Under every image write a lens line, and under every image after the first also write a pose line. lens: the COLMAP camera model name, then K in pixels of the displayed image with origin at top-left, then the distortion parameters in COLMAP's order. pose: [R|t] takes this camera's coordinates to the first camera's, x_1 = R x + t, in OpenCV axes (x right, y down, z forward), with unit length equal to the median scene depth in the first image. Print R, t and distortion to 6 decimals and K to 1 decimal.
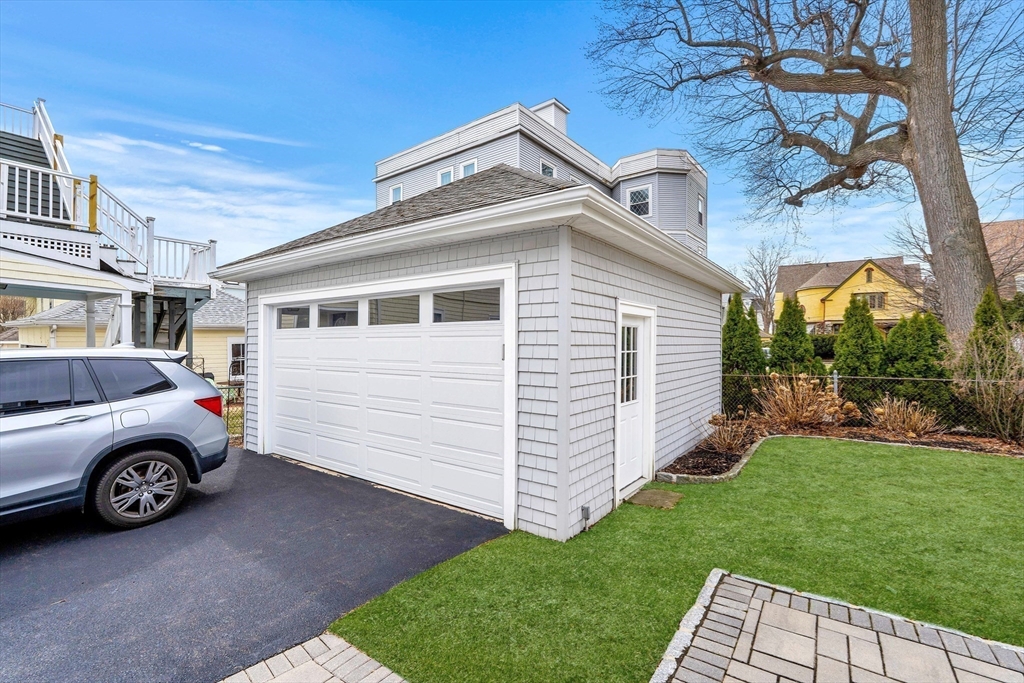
lens RADIAL K [[456.1, 0, 508.4], [0, 456.1, 338.5], [0, 0, 1]] dist [0.001828, 0.000288]
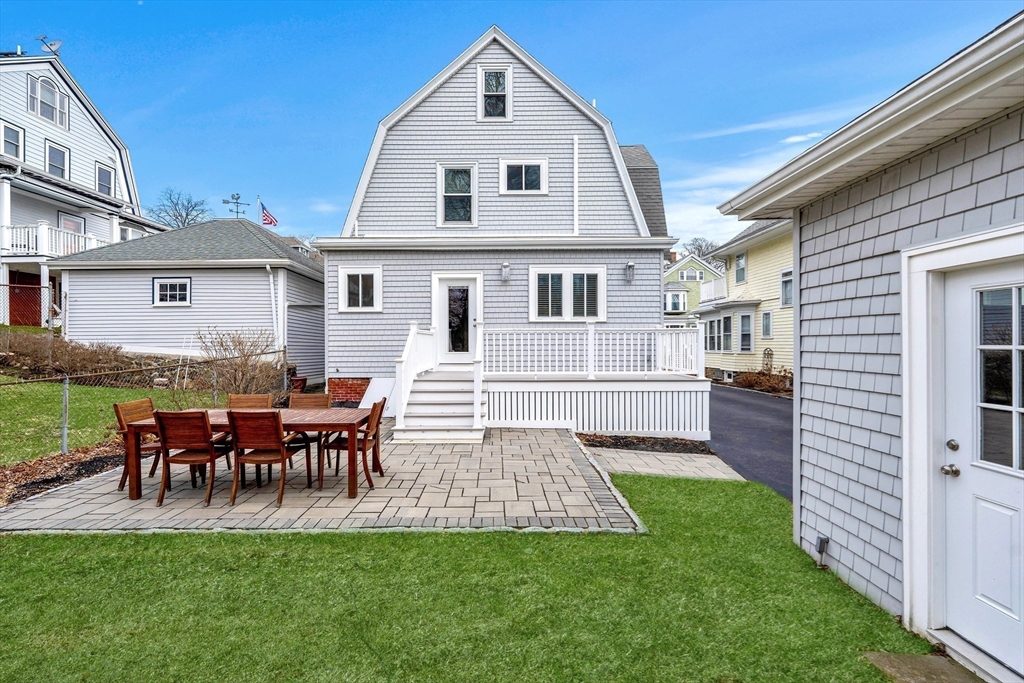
lens RADIAL K [[456.1, 0, 509.4], [0, 456.1, 344.3], [0, 0, 1]] dist [0.001828, 0.000288]
pose [[-0.798473, -0.000148, -0.602031, 0.571768], [0.002492, 0.999991, -0.003550, 0.017008], [0.602026, -0.004335, -0.798465, 0.688311]]
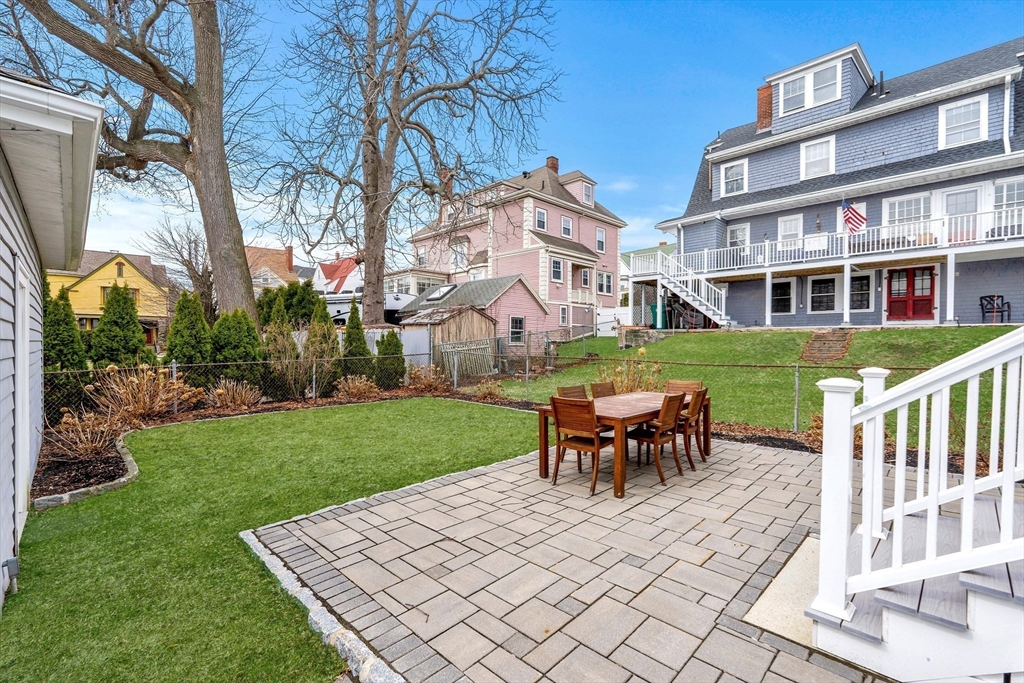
lens RADIAL K [[456.1, 0, 512.8], [0, 456.1, 346.2], [0, 0, 1]] dist [0.001828, 0.000288]
pose [[0.151536, -0.014072, 0.988352, -0.201371], [-0.006675, 0.999861, 0.015259, 0.019183], [-0.988429, -0.008910, 0.151421, 0.085699]]
